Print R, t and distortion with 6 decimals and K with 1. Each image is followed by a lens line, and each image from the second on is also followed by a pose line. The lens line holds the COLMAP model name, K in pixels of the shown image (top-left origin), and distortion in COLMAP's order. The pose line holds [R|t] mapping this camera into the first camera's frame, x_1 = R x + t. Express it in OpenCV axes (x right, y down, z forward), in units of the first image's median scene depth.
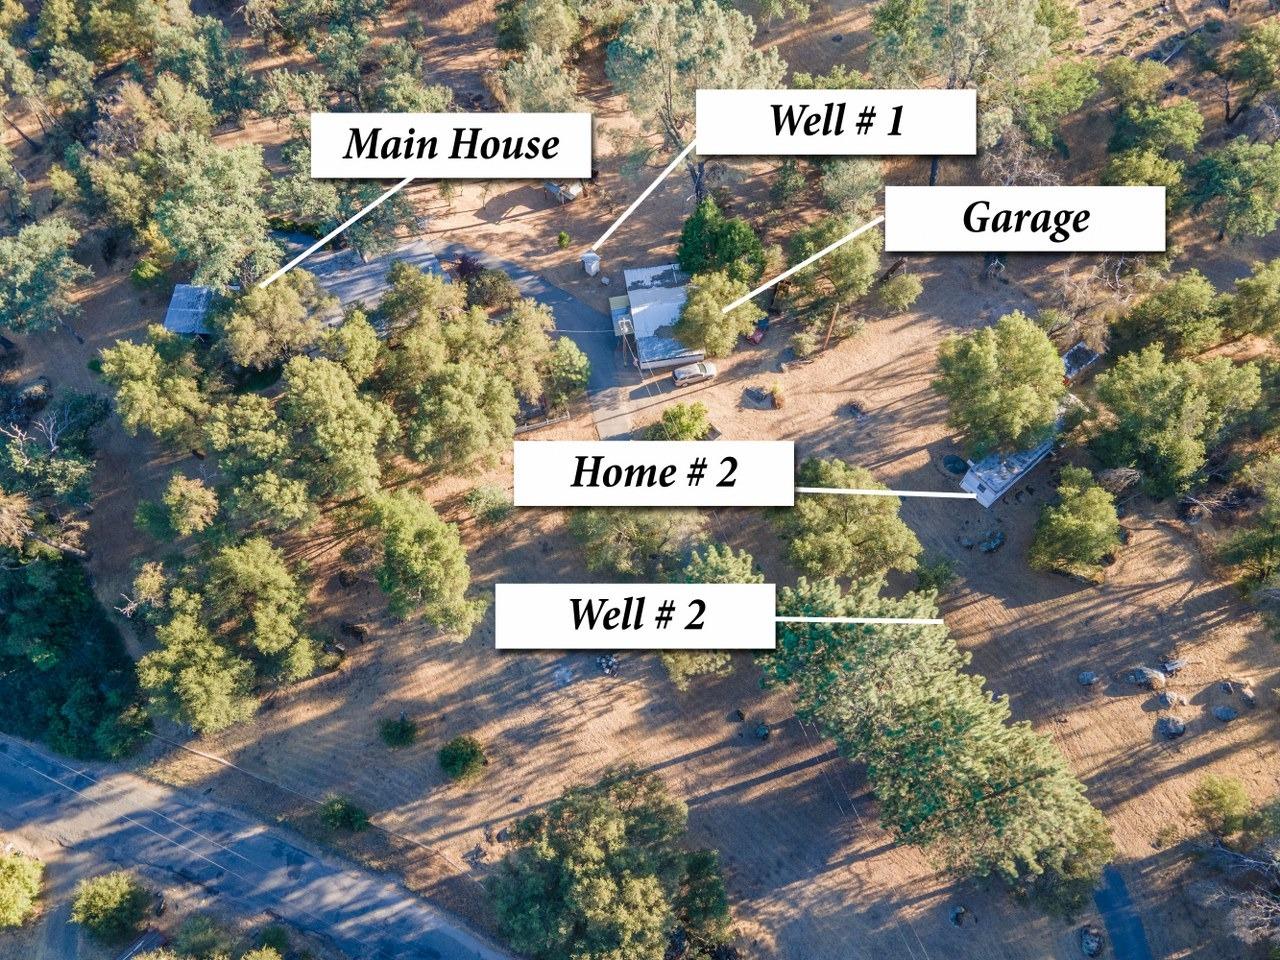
lens RADIAL K [[922.3, 0, 629.0], [0, 922.3, 481.1], [0, 0, 1]] dist [0.013750, 0.004280]
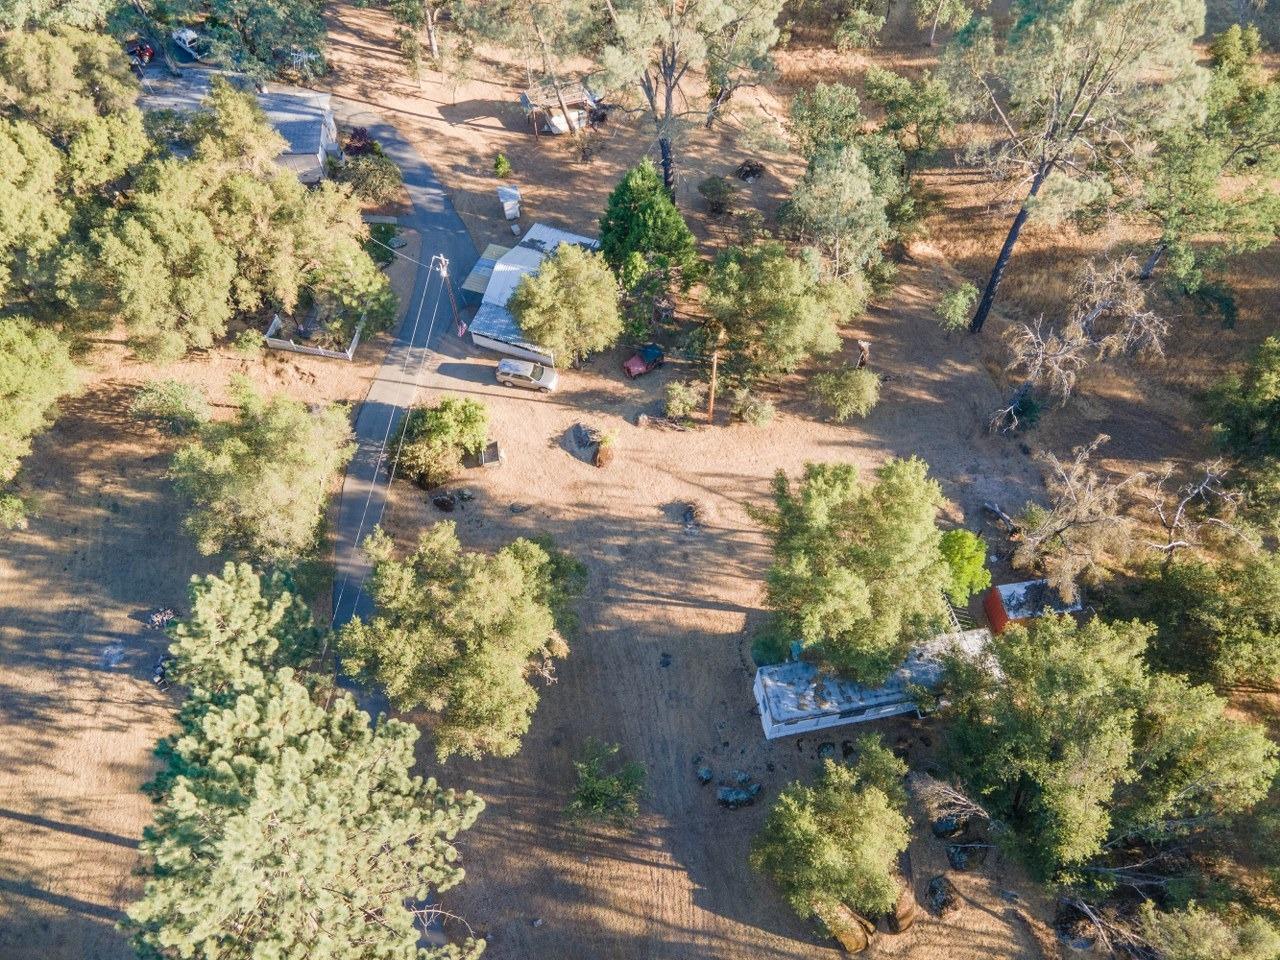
lens RADIAL K [[922.3, 0, 629.0], [0, 922.3, 481.1], [0, 0, 1]] dist [0.013750, 0.004280]
pose [[0.871060, 0.427694, -0.241521, 0.400250], [-0.442345, 0.896816, -0.007229, -0.083968], [0.213508, 0.113133, 0.970369, 0.380804]]
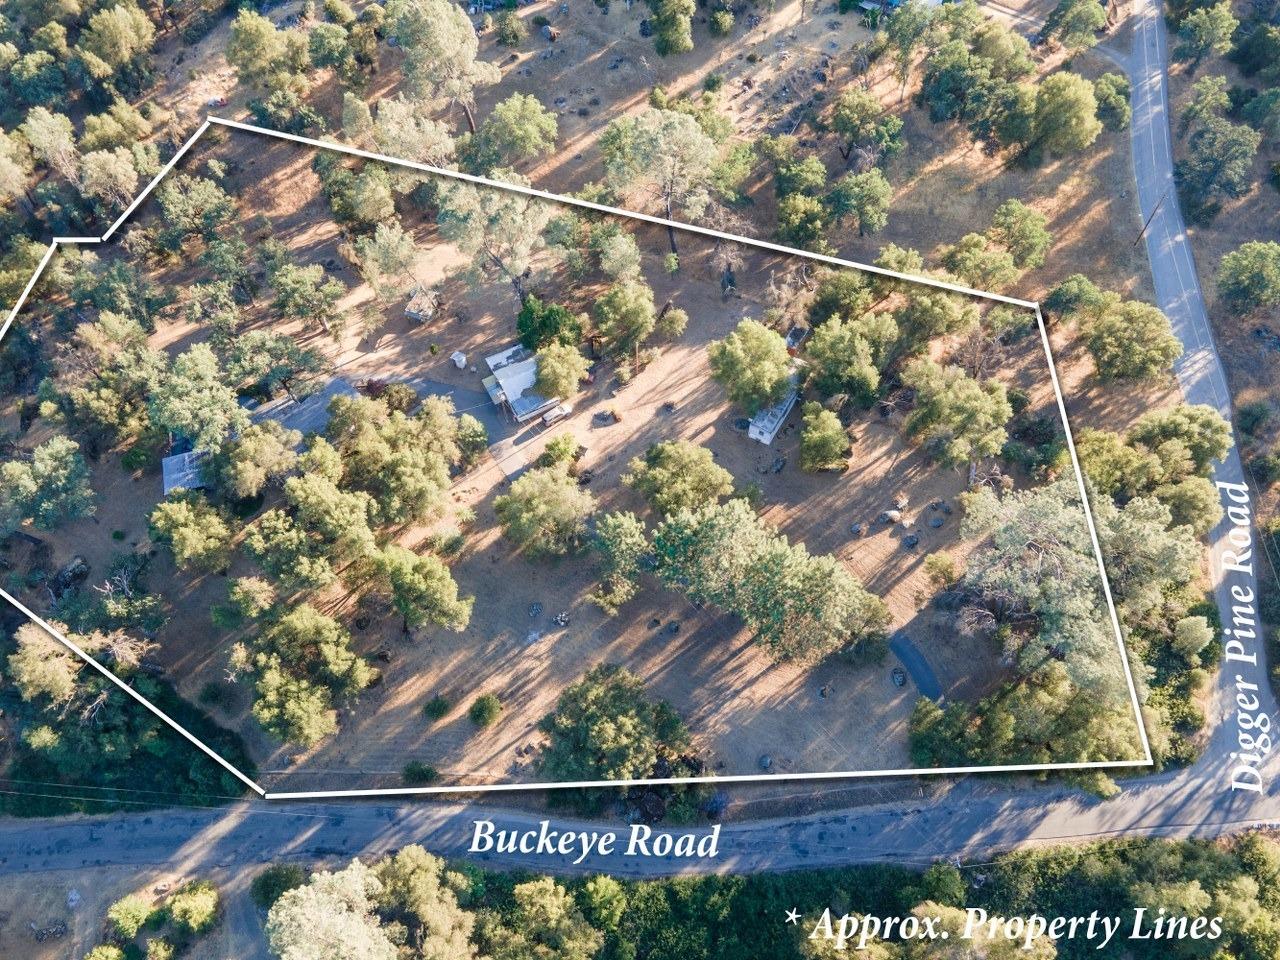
lens RADIAL K [[892.6, 0, 640.0], [0, 892.6, 480.0], [0, 0, 1]] dist [-0.004332, -0.002044]
pose [[0.940798, -0.288344, 0.178203, -0.093210], [0.297498, 0.954358, -0.026387, 0.061971], [-0.162461, 0.077840, 0.983640, -0.417866]]
